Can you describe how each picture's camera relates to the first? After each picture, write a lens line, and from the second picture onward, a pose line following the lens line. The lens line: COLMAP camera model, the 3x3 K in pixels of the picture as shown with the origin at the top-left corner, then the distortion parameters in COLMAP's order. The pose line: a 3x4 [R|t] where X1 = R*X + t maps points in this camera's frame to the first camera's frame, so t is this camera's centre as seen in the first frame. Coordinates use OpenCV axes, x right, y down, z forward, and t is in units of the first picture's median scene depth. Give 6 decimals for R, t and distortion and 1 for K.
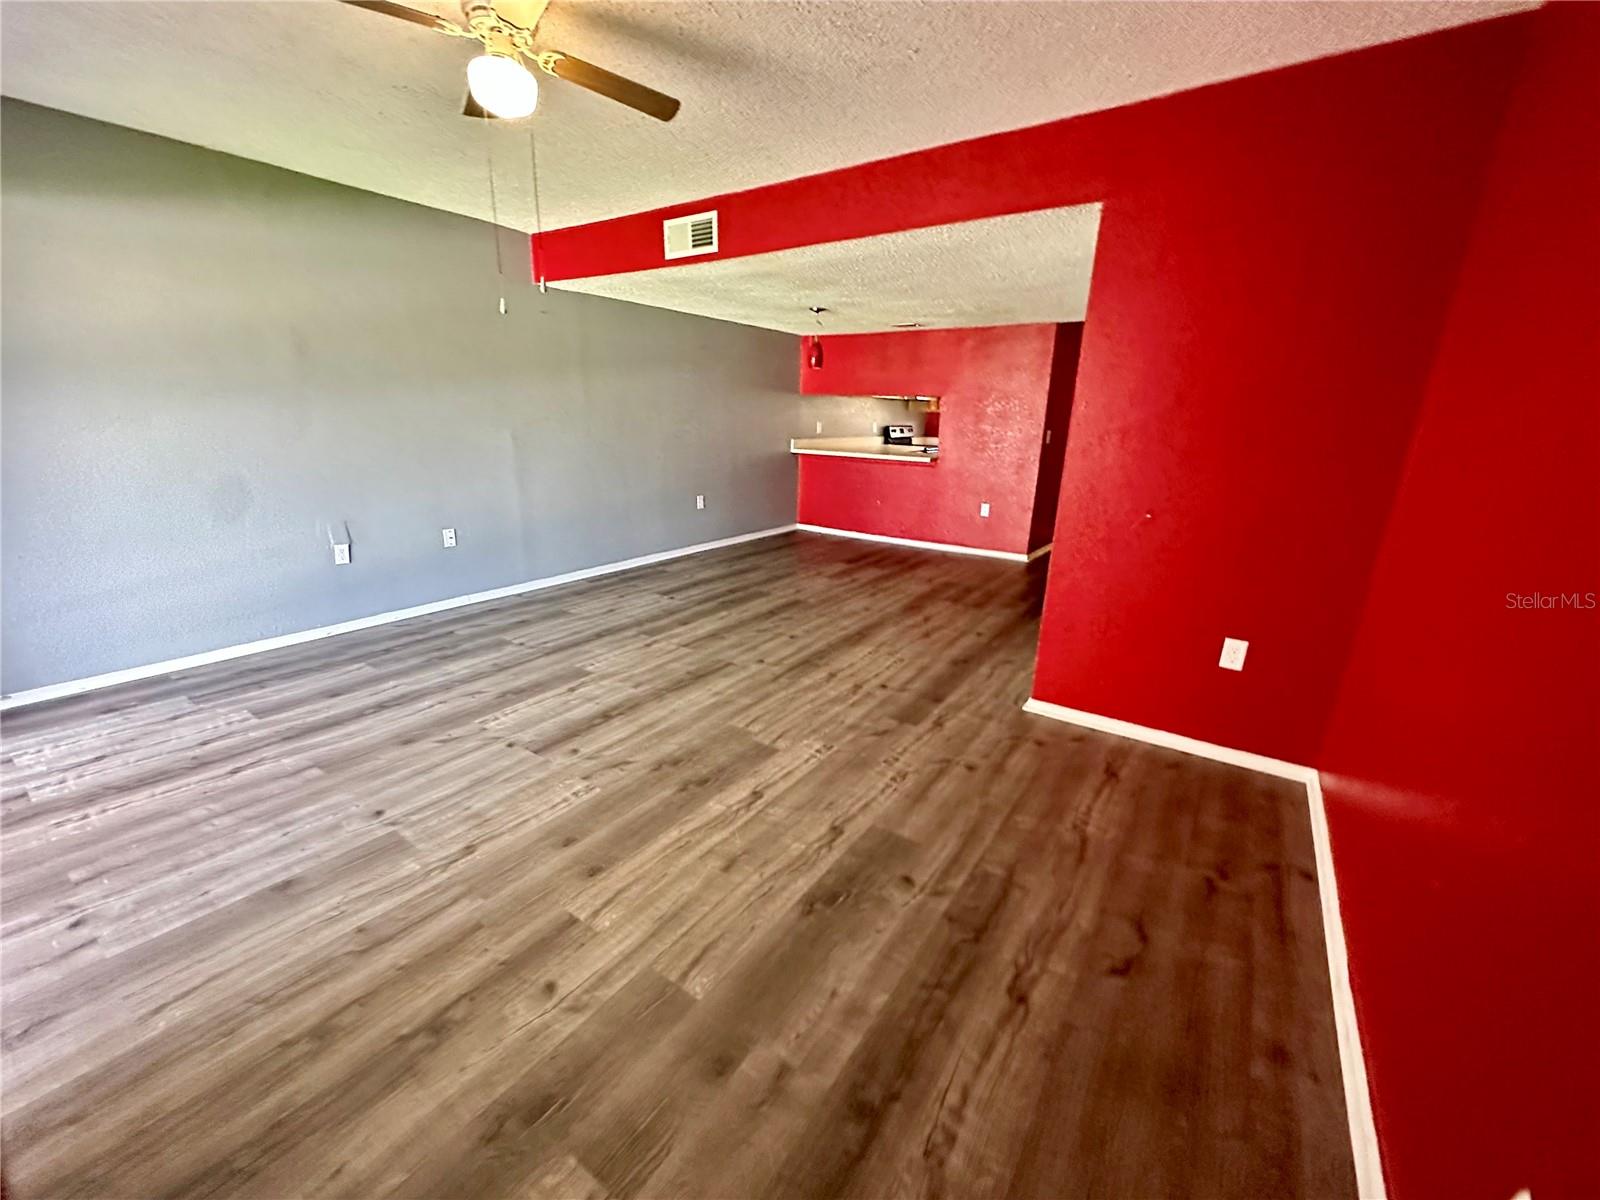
lens RADIAL K [[636.1, 0, 801.5], [0, 636.1, 601.4], [0, 0, 1]] dist [-0.000609, 0.000544]
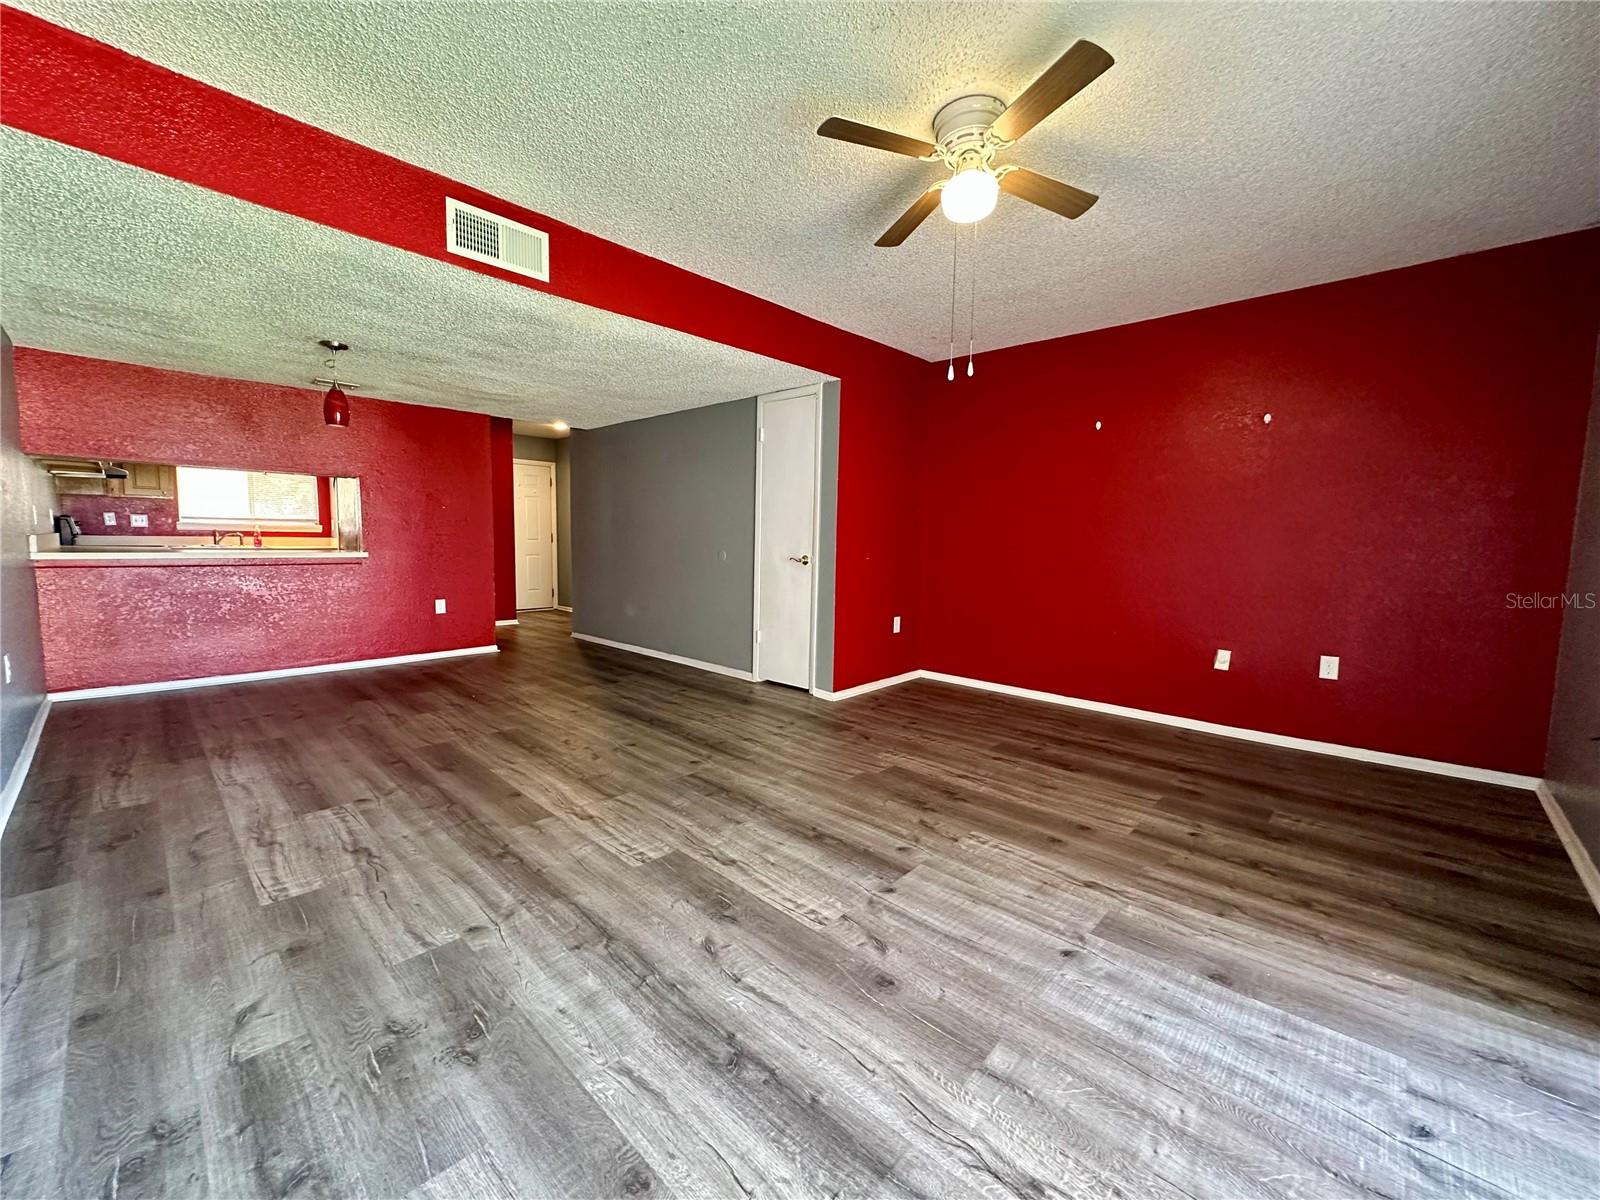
lens RADIAL K [[636.1, 0, 801.5], [0, 636.1, 601.4], [0, 0, 1]] dist [-0.000609, 0.000544]
pose [[0.148447, -0.117094, 0.981964, -1.239790], [0.268889, 0.960335, 0.073866, -0.203680], [-0.951663, 0.253074, 0.174044, 0.918211]]
